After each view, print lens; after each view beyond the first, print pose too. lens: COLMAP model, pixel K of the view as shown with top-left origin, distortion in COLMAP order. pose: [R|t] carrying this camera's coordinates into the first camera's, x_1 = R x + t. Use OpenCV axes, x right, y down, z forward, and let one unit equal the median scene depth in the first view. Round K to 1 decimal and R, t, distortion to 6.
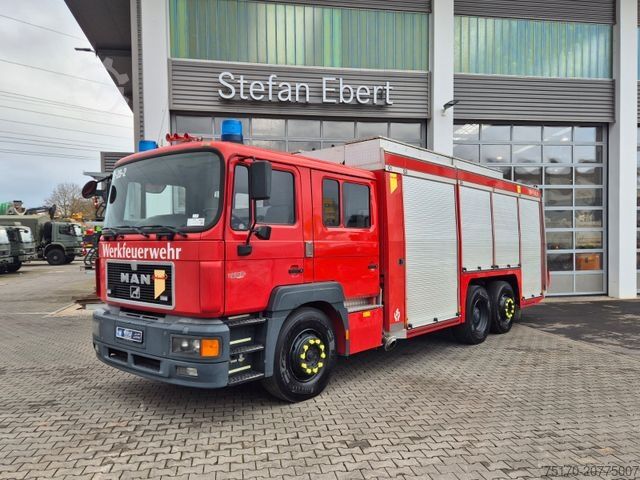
lens RADIAL K [[427.7, 0, 313.8], [0, 427.7, 243.6], [0, 0, 1]] dist [0.071826, -0.039684]
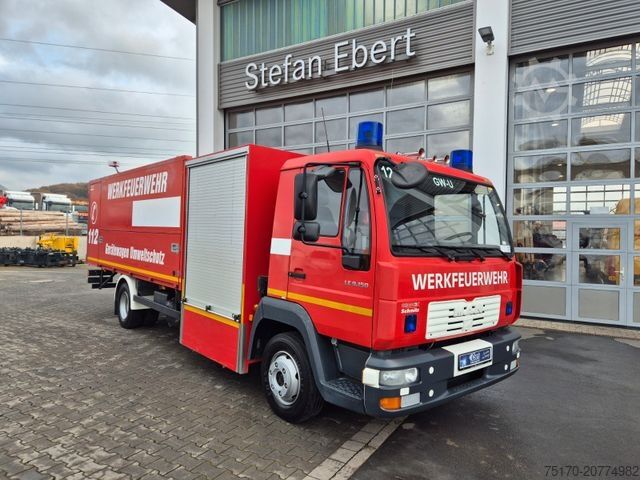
lens RADIAL K [[427.4, 0, 323.9], [0, 427.4, 237.3], [0, 0, 1]] dist [0.071676, -0.058404]
pose [[0.781386, 0.027118, -0.623459, 0.567926], [-0.024741, 0.999616, 0.012471, 0.001575], [0.623558, 0.005680, 0.781757, 0.287670]]
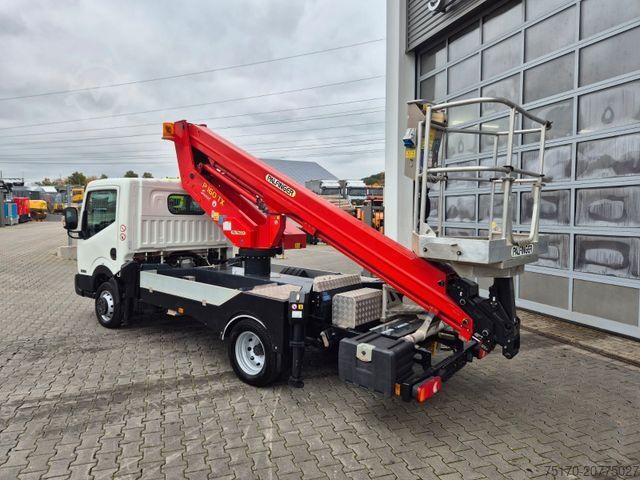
lens RADIAL K [[427.4, 0, 315.3], [0, 427.4, 237.3], [0, 0, 1]] dist [0.071676, -0.058404]
pose [[0.183276, 0.069648, -0.980591, 0.503345], [-0.000985, 0.997500, 0.070665, 0.000853], [0.983061, -0.011985, 0.182887, 0.630649]]
